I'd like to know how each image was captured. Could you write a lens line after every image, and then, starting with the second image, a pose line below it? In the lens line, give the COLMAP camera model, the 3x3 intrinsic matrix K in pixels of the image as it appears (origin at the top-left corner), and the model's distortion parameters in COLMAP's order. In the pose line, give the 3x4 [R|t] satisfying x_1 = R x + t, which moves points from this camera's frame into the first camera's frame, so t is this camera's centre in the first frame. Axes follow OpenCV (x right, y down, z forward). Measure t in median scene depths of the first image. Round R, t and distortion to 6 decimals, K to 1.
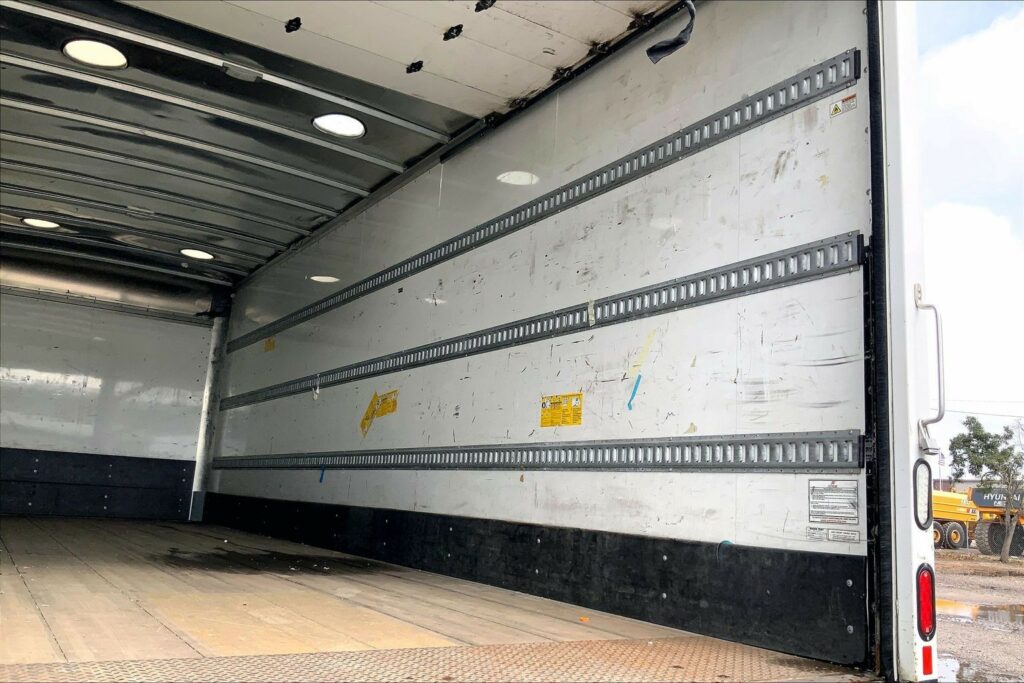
lens RADIAL K [[850.0, 0, 515.4], [0, 850.0, 338.5], [0, 0, 1]] dist [0.073937, -0.157221]
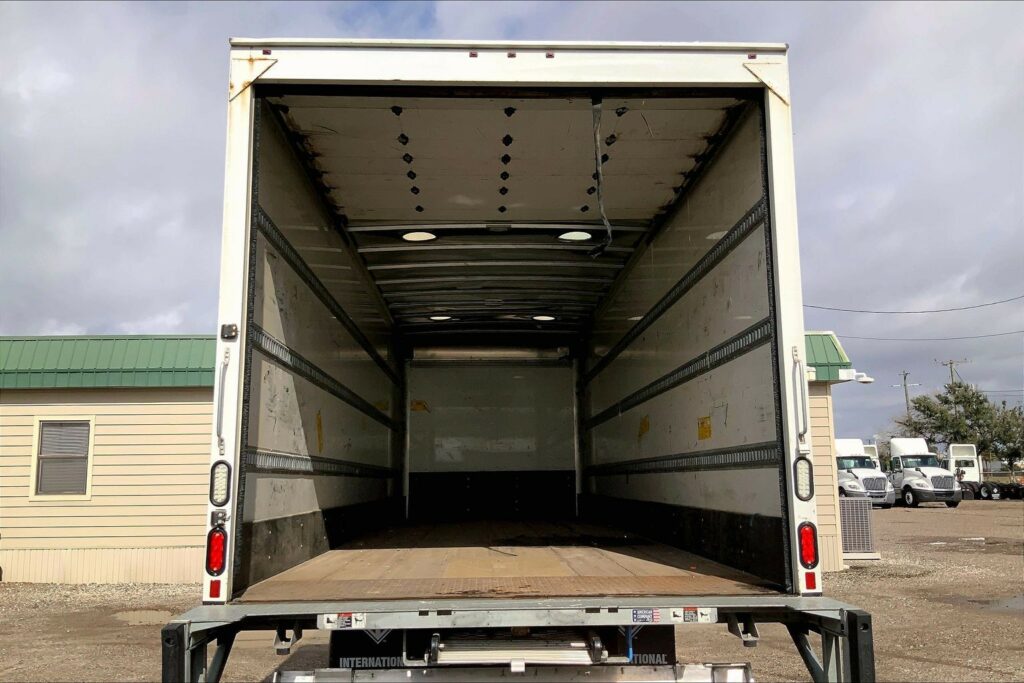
lens RADIAL K [[850.0, 0, 506.3], [0, 850.0, 338.6], [0, 0, 1]] dist [0.073937, -0.157221]
pose [[0.855063, -0.149380, -0.496541, 0.482216], [0.153412, 0.987613, -0.032934, -0.064806], [0.495310, -0.048014, 0.867388, -0.383606]]
